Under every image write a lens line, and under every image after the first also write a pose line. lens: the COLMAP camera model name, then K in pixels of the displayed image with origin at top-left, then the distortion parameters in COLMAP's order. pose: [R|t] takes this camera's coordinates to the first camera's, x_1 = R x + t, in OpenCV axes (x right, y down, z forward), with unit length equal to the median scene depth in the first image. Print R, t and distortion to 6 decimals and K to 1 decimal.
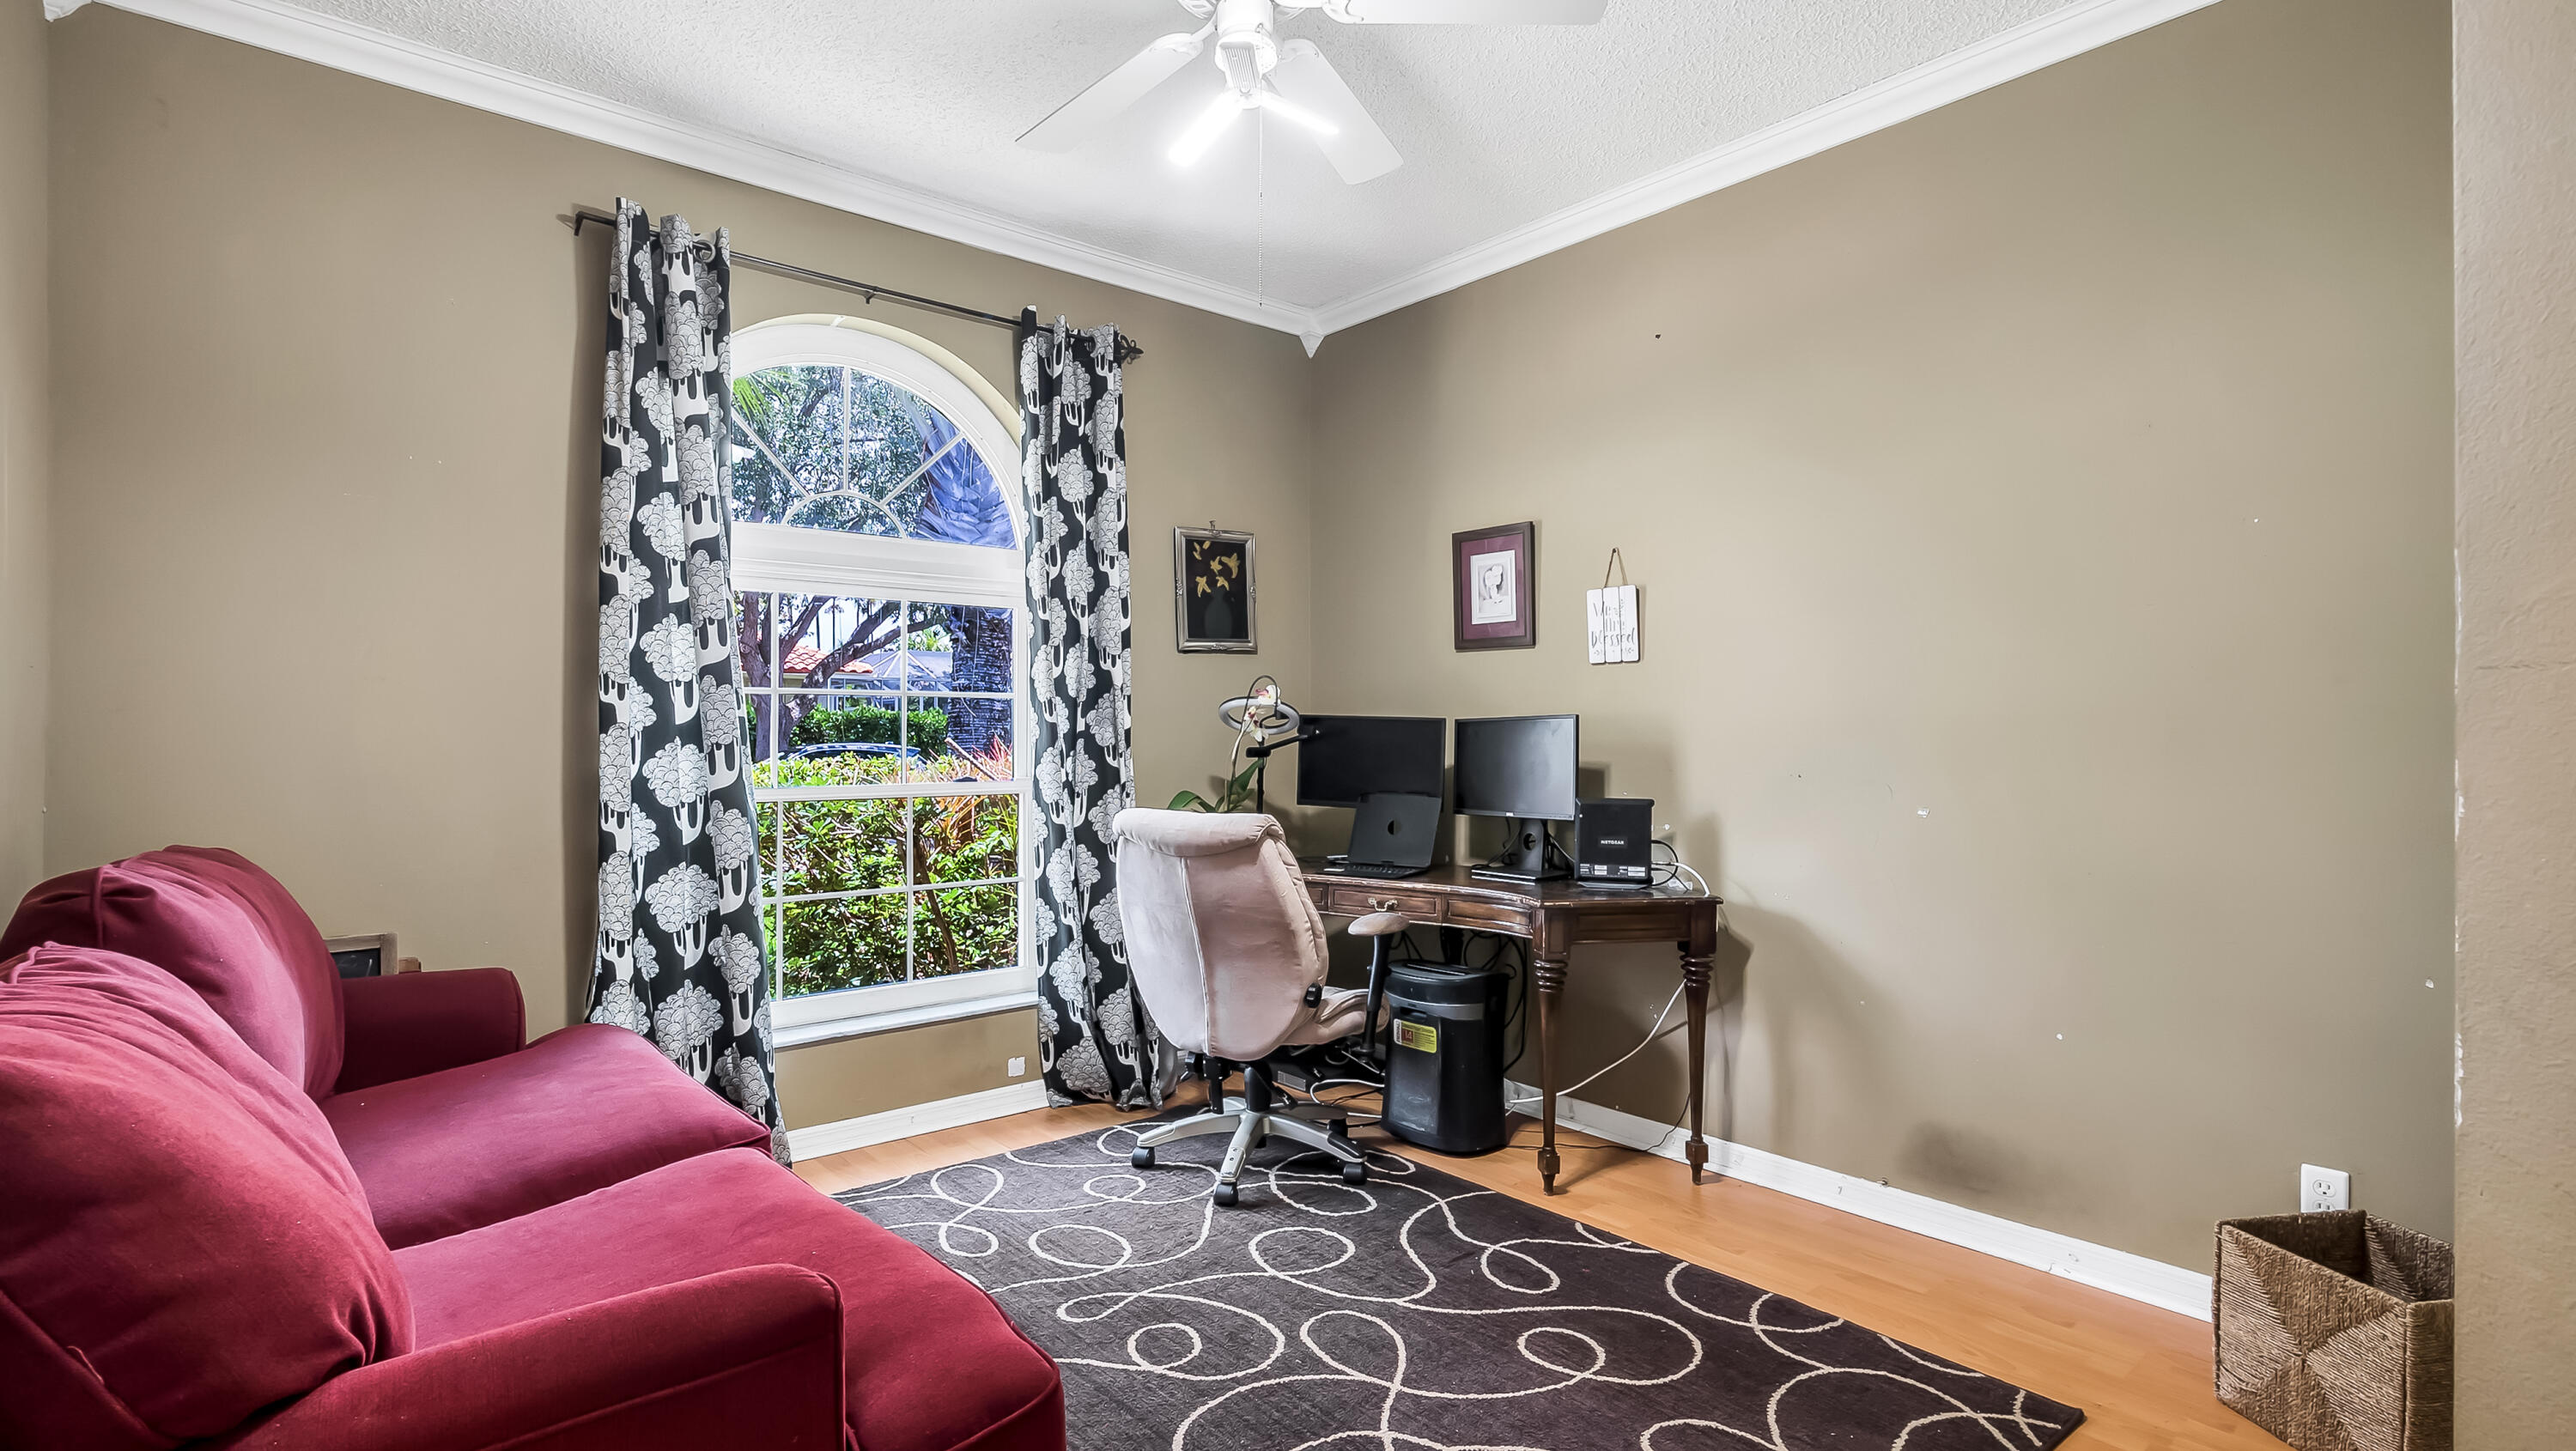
lens RADIAL K [[1244.6, 0, 1291.6], [0, 1244.6, 713.7], [0, 0, 1]] dist [-0.005253, -0.000100]
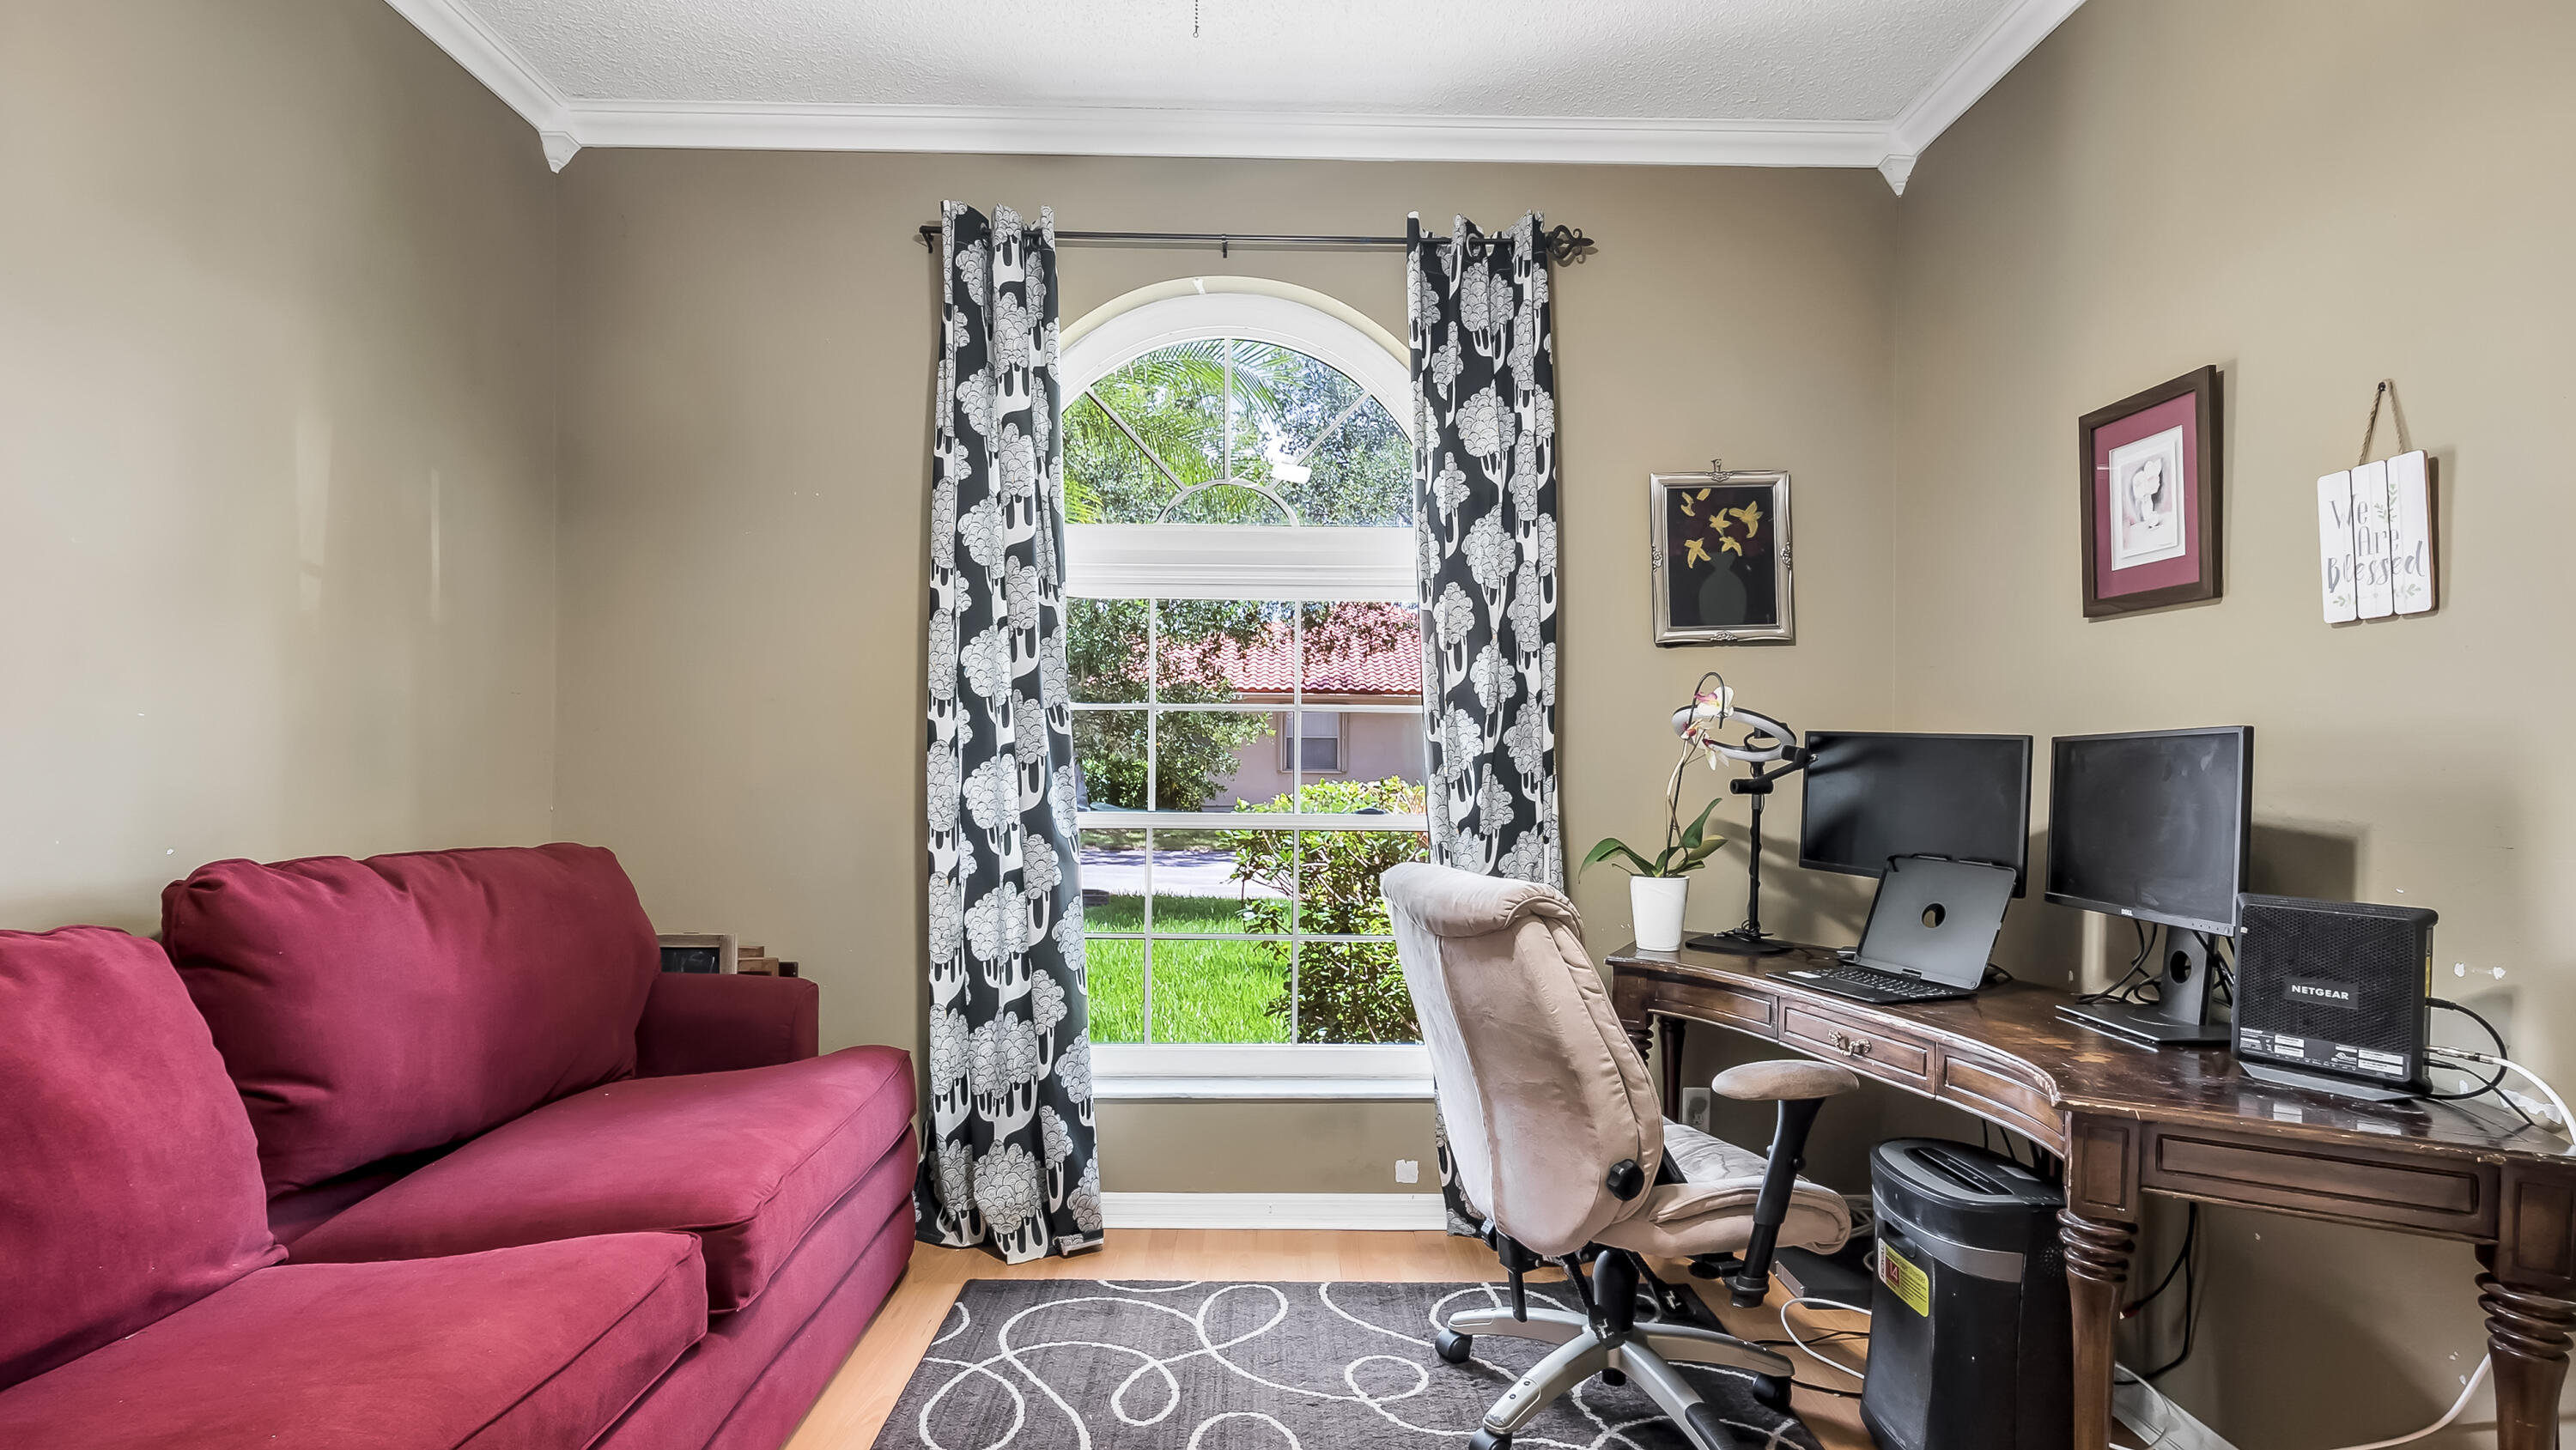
lens RADIAL K [[1238.4, 0, 1288.5], [0, 1238.4, 749.5], [0, 0, 1]] dist [-0.003159, -0.000292]
pose [[0.764612, 0.004890, -0.644472, 0.233248], [0.000004, 0.999971, 0.007592, 0.005709], [0.644491, -0.005807, 0.764590, 0.342374]]
